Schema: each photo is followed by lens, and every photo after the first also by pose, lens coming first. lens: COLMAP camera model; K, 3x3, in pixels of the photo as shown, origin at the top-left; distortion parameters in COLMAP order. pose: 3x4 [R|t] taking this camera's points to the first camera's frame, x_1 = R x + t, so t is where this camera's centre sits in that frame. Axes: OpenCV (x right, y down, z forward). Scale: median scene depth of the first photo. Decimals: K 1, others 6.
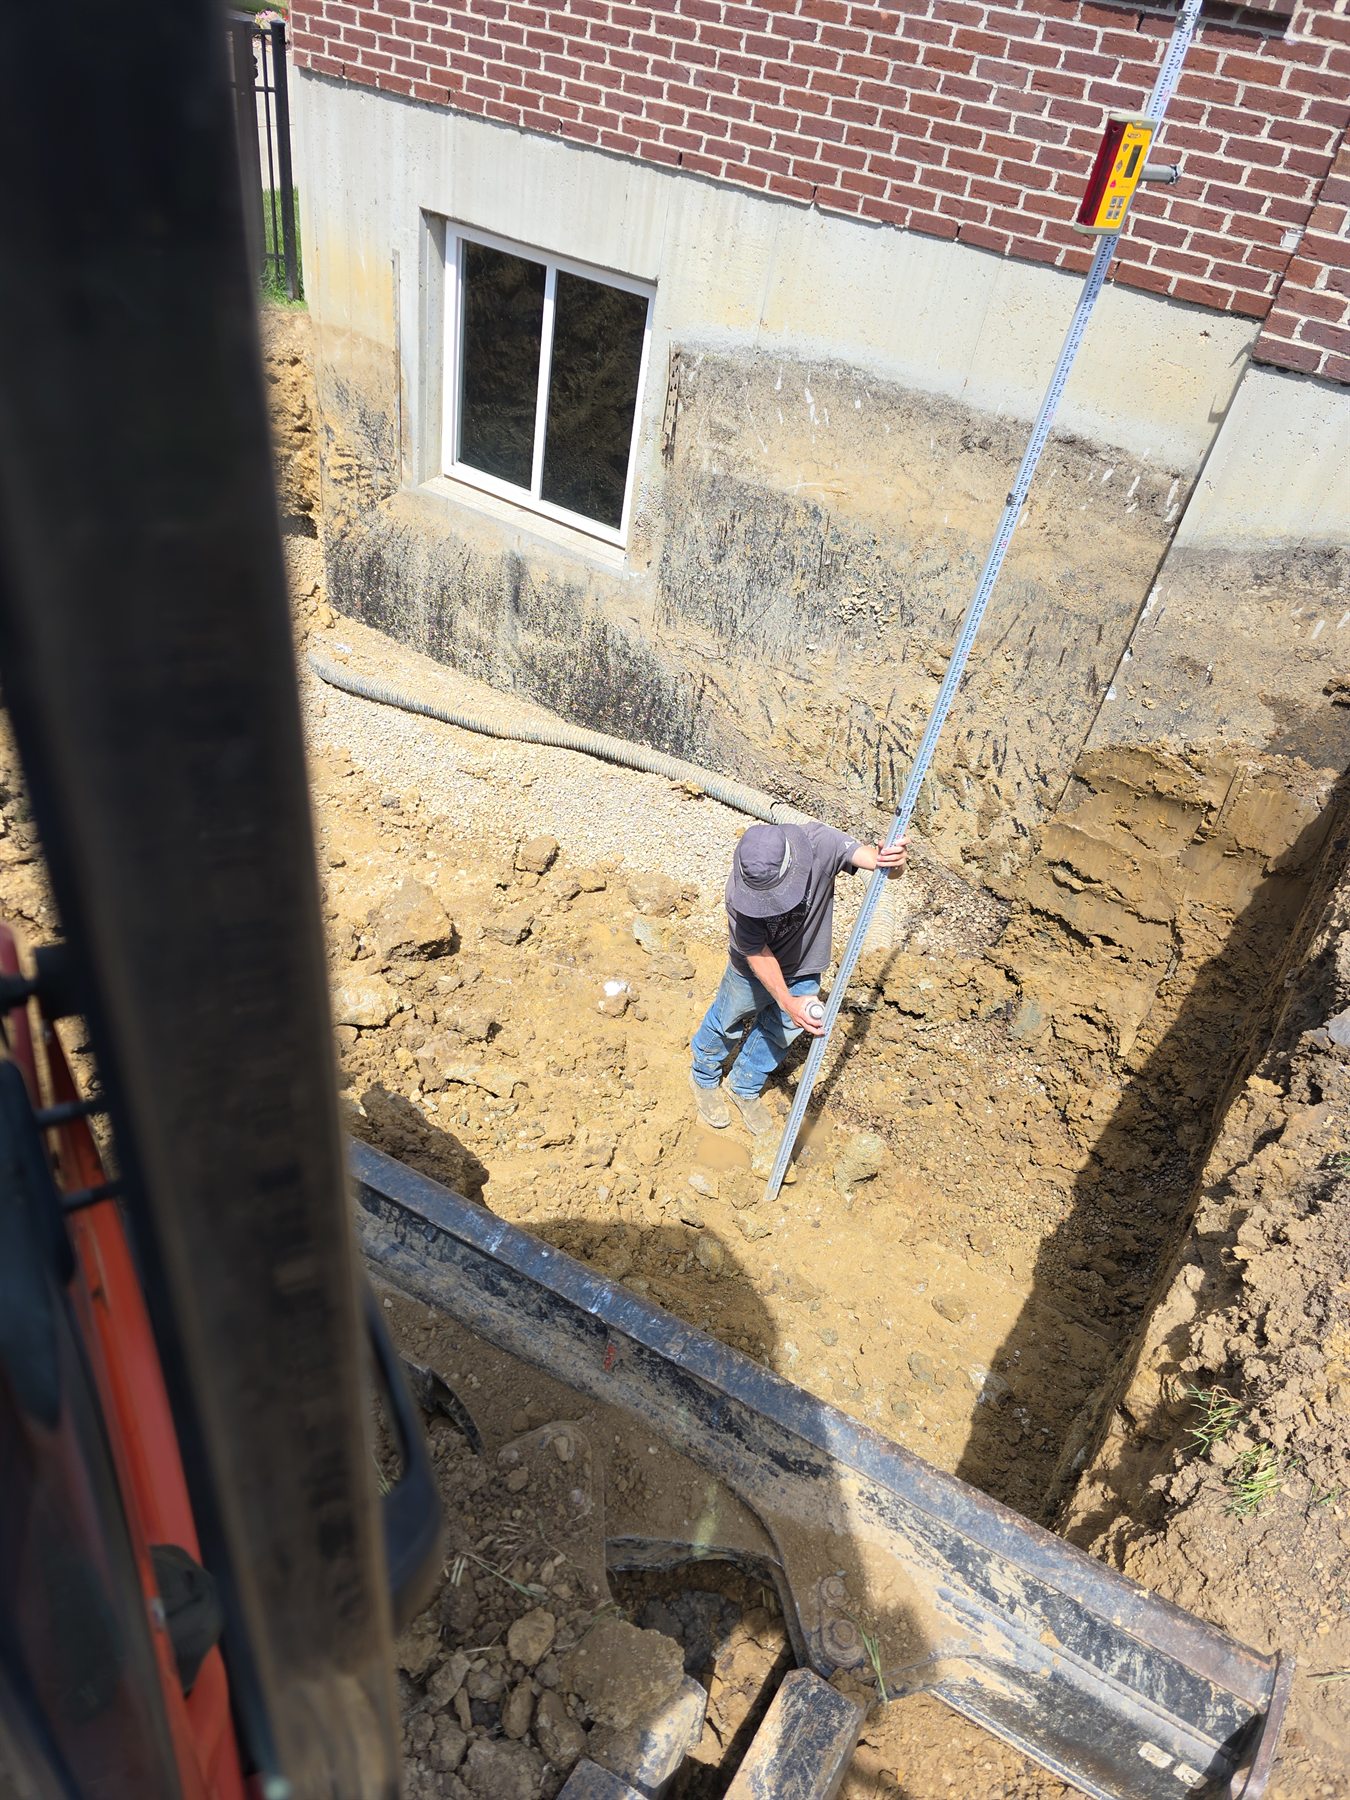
lens RADIAL K [[1199.9, 0, 650.3], [0, 1199.9, 904.4], [0, 0, 1]] dist [0.056688, -0.053933]
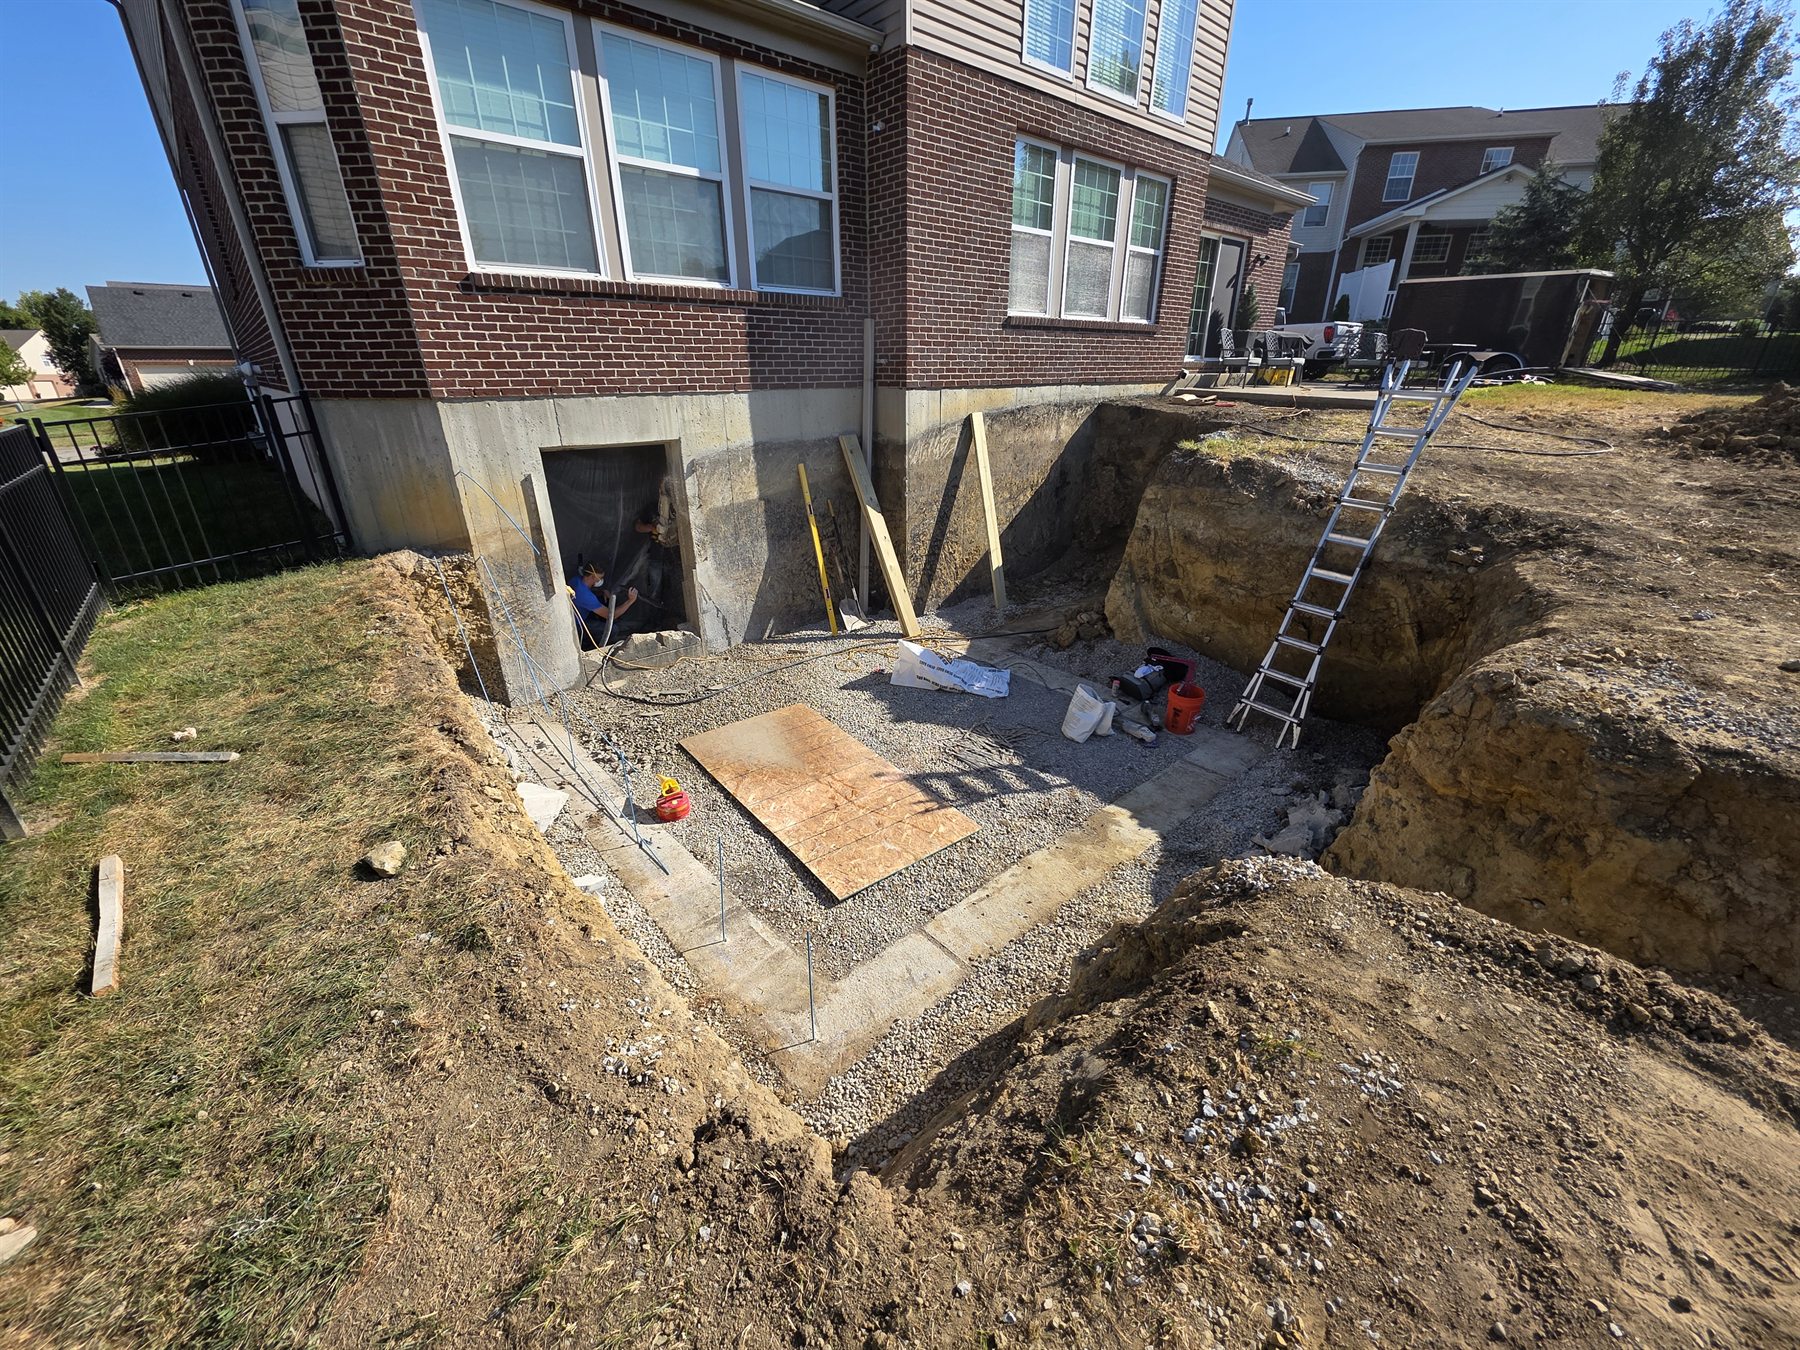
lens RADIAL K [[717.4, 0, 905.8], [0, 717.4, 676.8], [0, 0, 1]] dist [-0.003428, 0.000039]
pose [[0.269800, -0.499074, 0.823488, -1.288759], [0.647755, 0.726844, 0.228278, -0.233017], [-0.712475, 0.471829, 0.519381, 0.218276]]
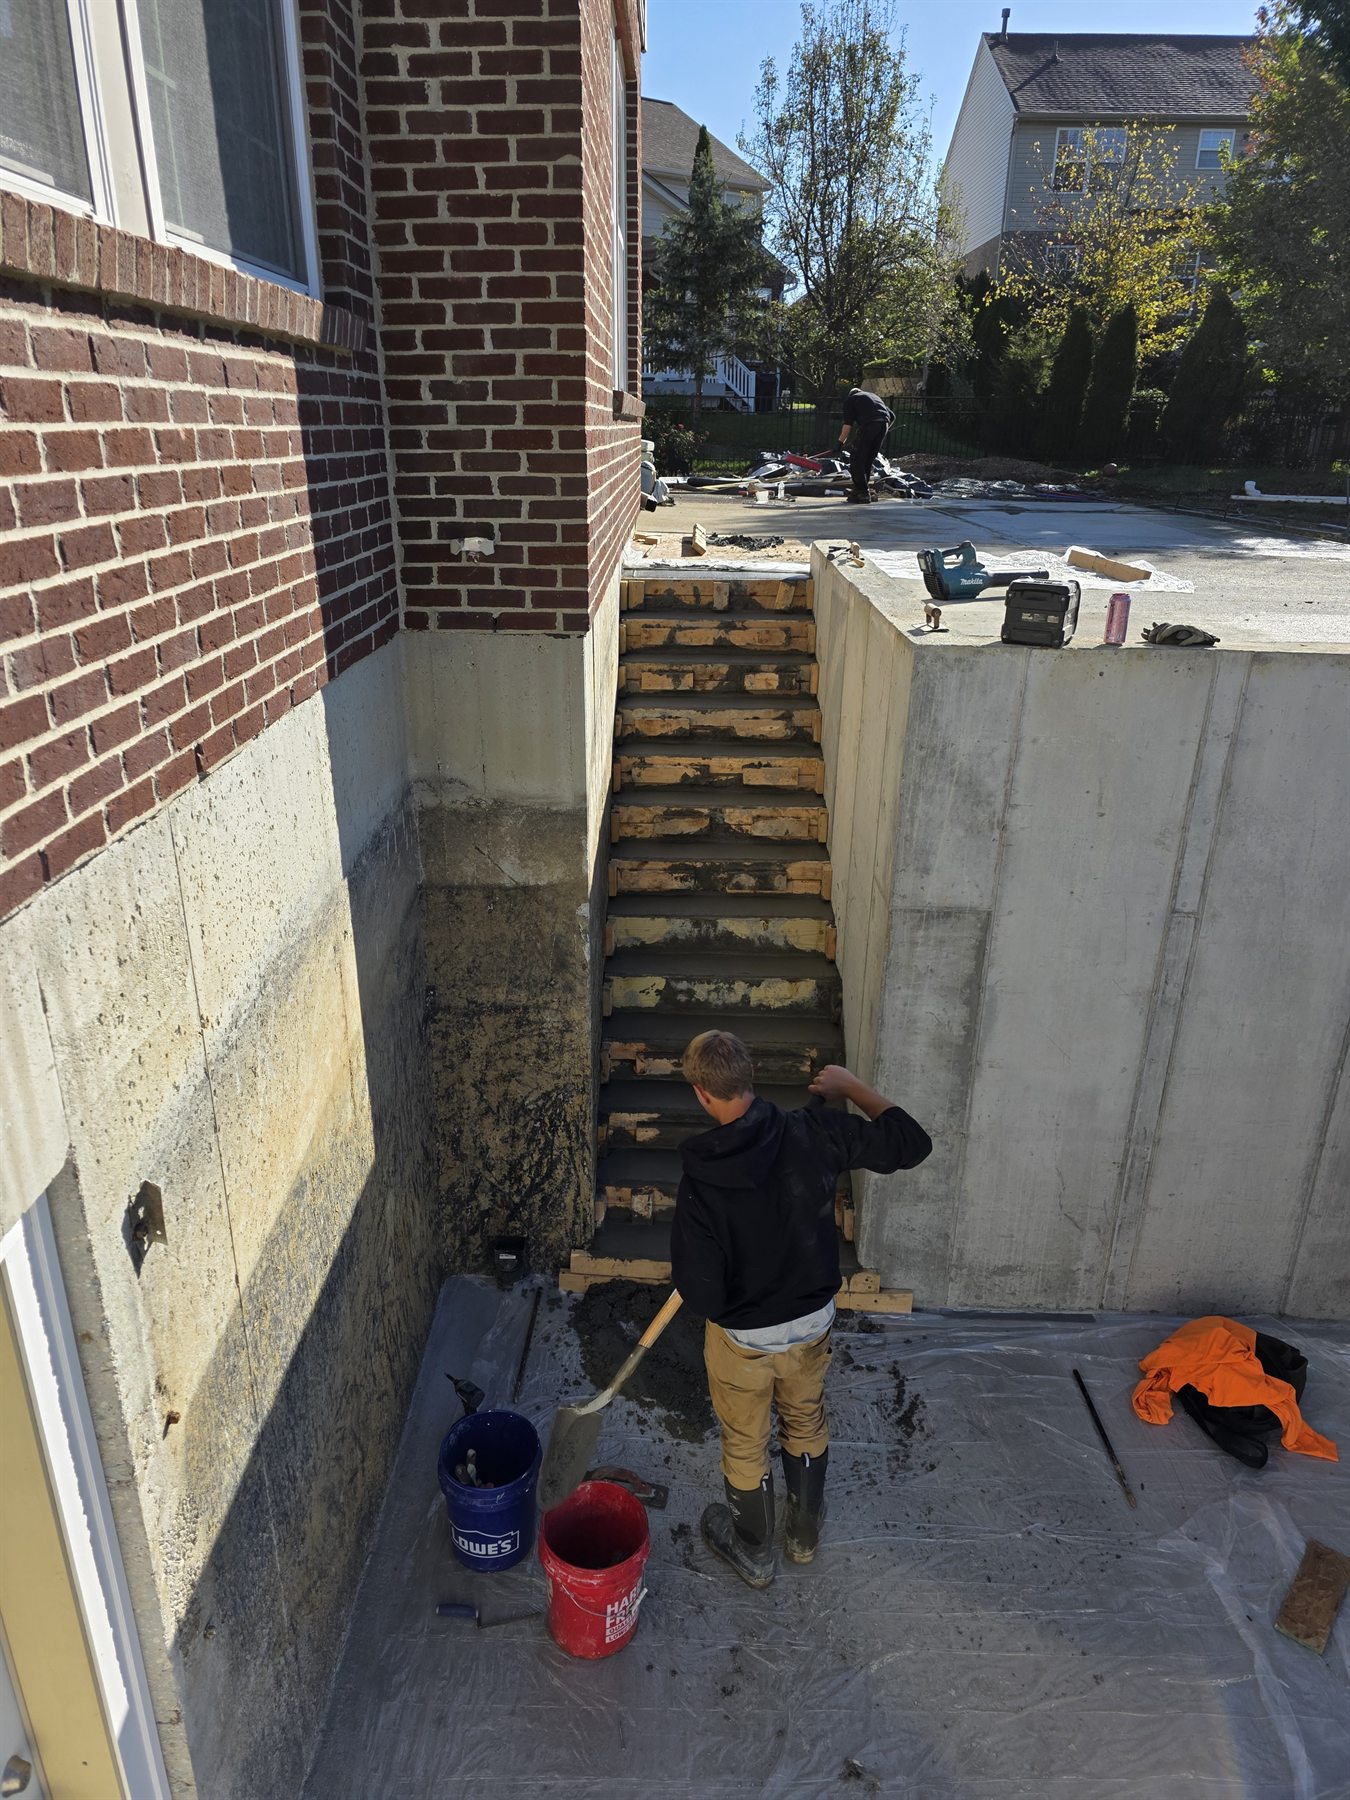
lens RADIAL K [[1199.9, 0, 658.2], [0, 1199.9, 901.1], [0, 0, 1]] dist [0.056688, -0.053933]
pose [[-0.510905, -0.435006, 0.741449, -0.332455], [0.492528, 0.558781, 0.667218, -0.751826], [-0.704551, 0.706069, -0.071232, 0.901414]]
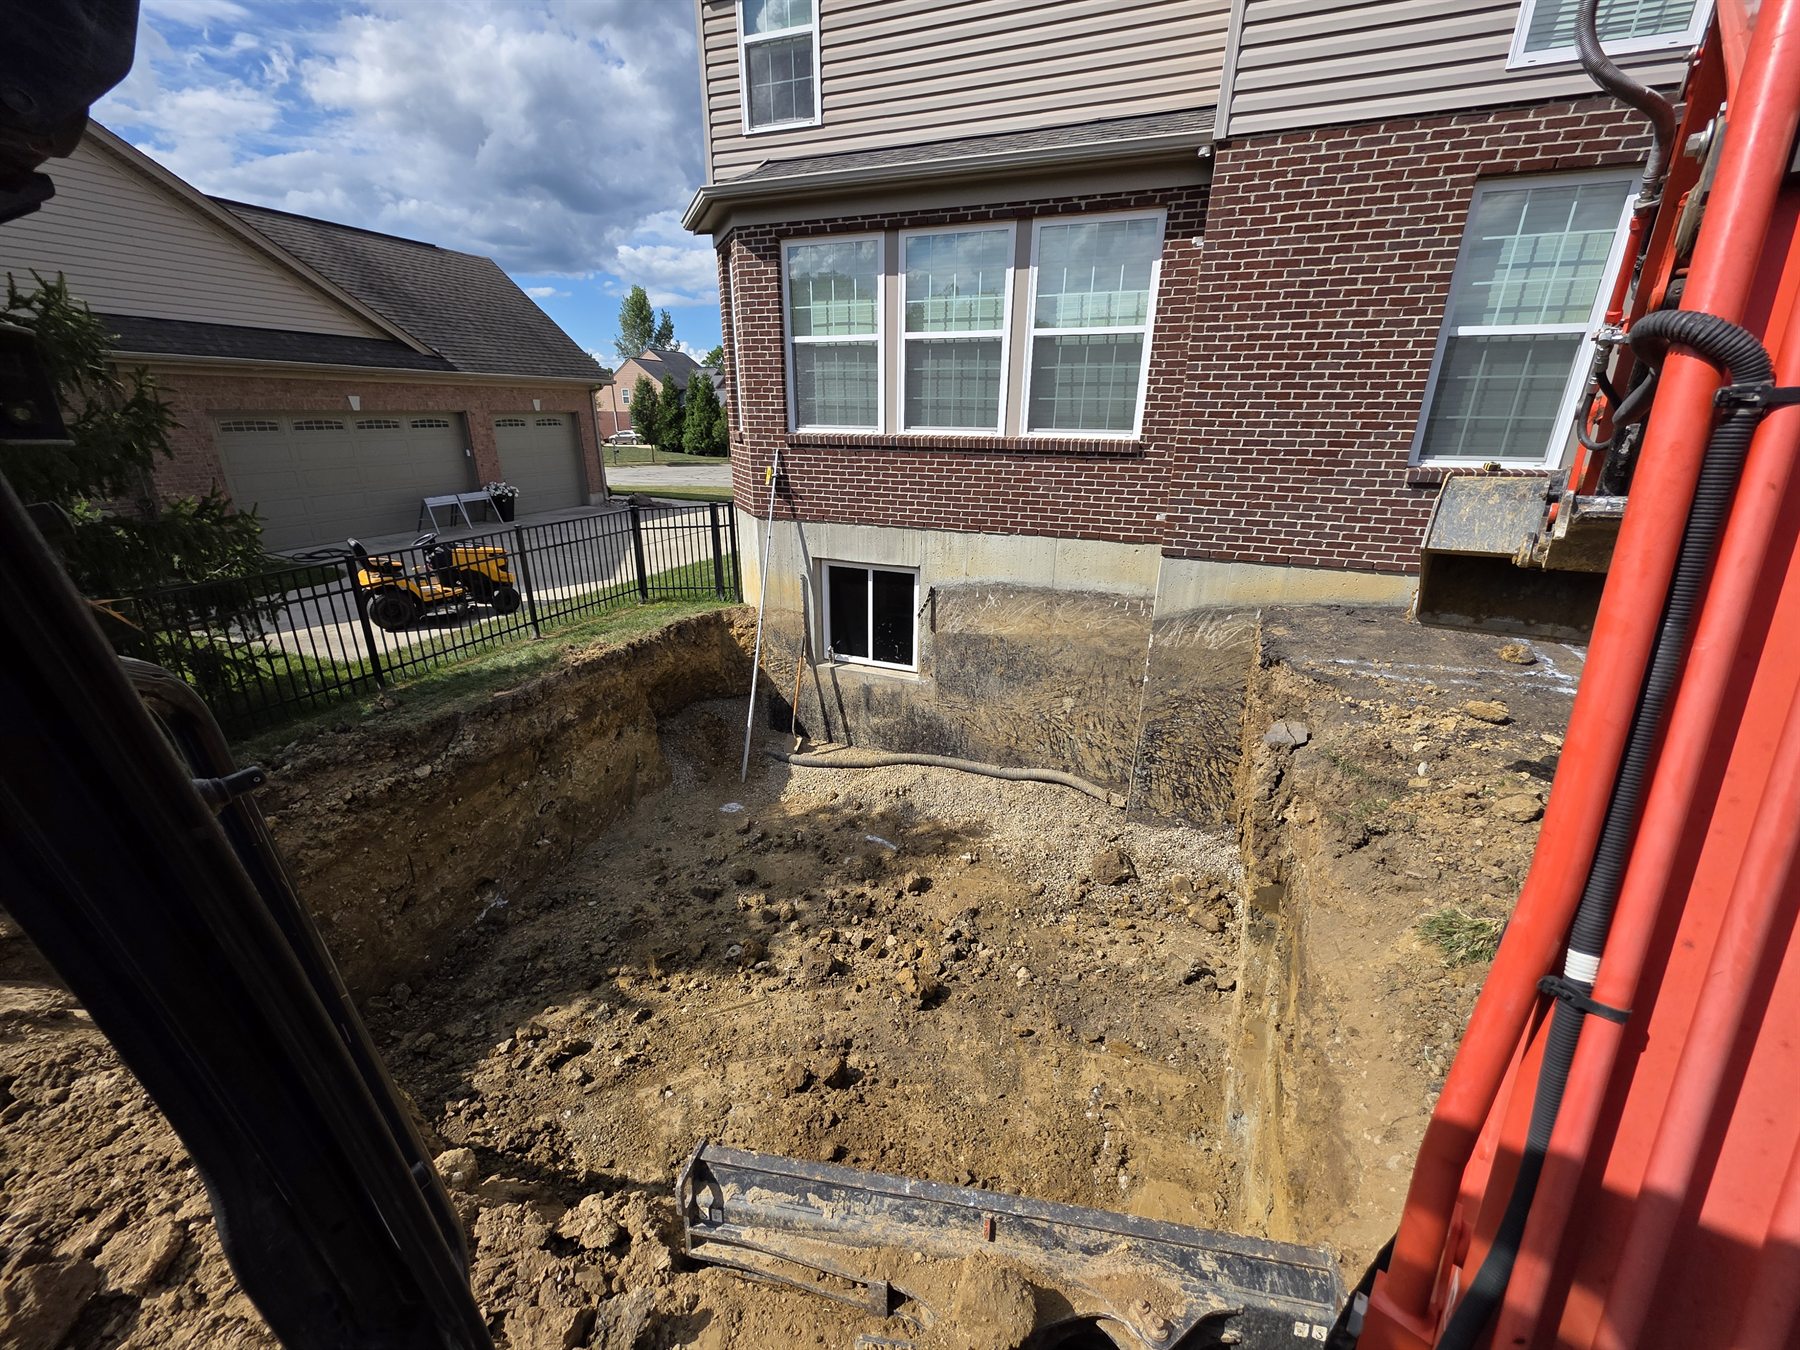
lens RADIAL K [[721.5, 0, 901.8], [0, 721.5, 683.4], [0, 0, 1]] dist [0.000175, -0.000260]
pose [[0.974338, -0.180951, 0.133877, -0.292698], [0.213998, 0.929084, -0.301675, 0.164843], [-0.069794, 0.322583, 0.943965, -0.355369]]
